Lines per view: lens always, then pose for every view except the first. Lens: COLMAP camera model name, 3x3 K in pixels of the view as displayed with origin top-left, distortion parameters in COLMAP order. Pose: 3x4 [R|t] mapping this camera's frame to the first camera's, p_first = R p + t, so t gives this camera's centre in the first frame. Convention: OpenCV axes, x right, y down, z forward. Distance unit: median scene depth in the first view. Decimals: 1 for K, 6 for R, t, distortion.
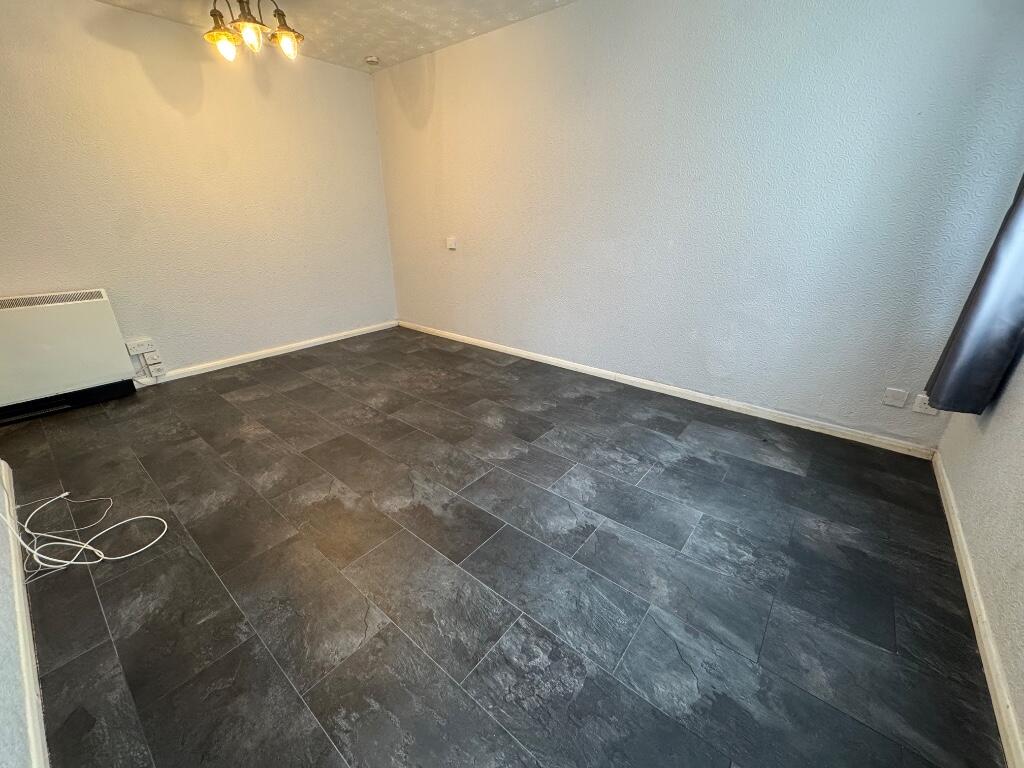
lens RADIAL K [[408.9, 0, 512.3], [0, 408.9, 382.7], [0, 0, 1]] dist [-0.005002, 0.000835]
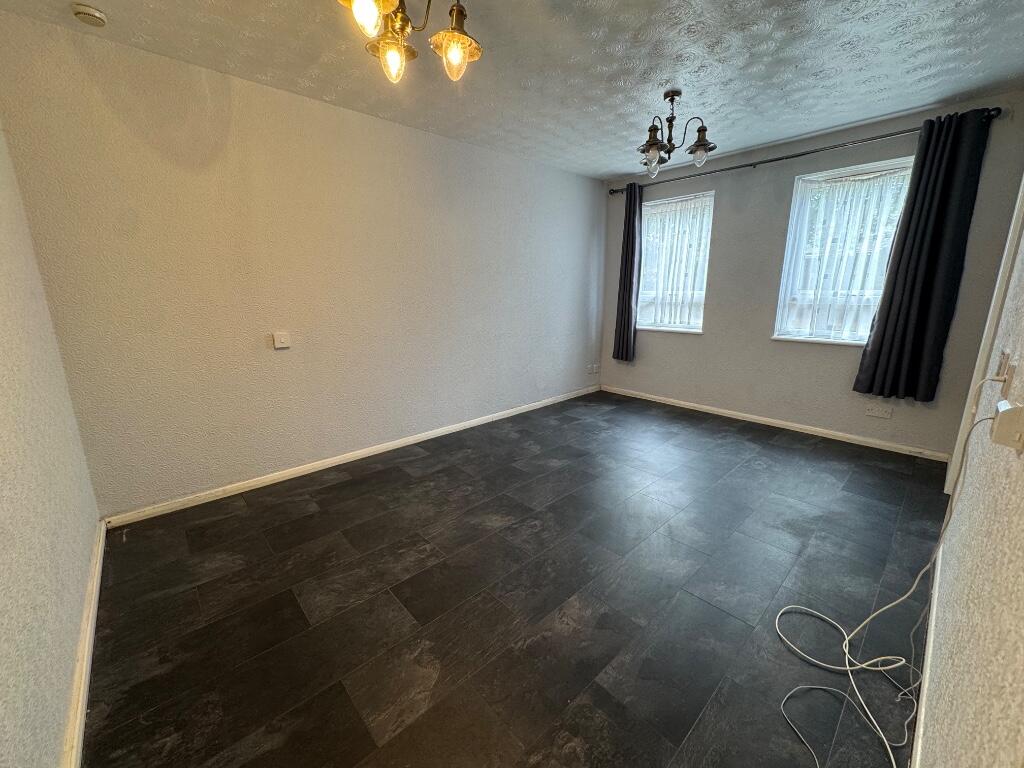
lens RADIAL K [[408.9, 0, 508.7], [0, 408.9, 383.3], [0, 0, 1]] dist [-0.005002, 0.000835]
pose [[0.145779, -0.218672, 0.964848, -1.377410], [0.383265, 0.911591, 0.148694, -0.411002], [-0.912062, 0.348116, 0.216700, 0.940880]]
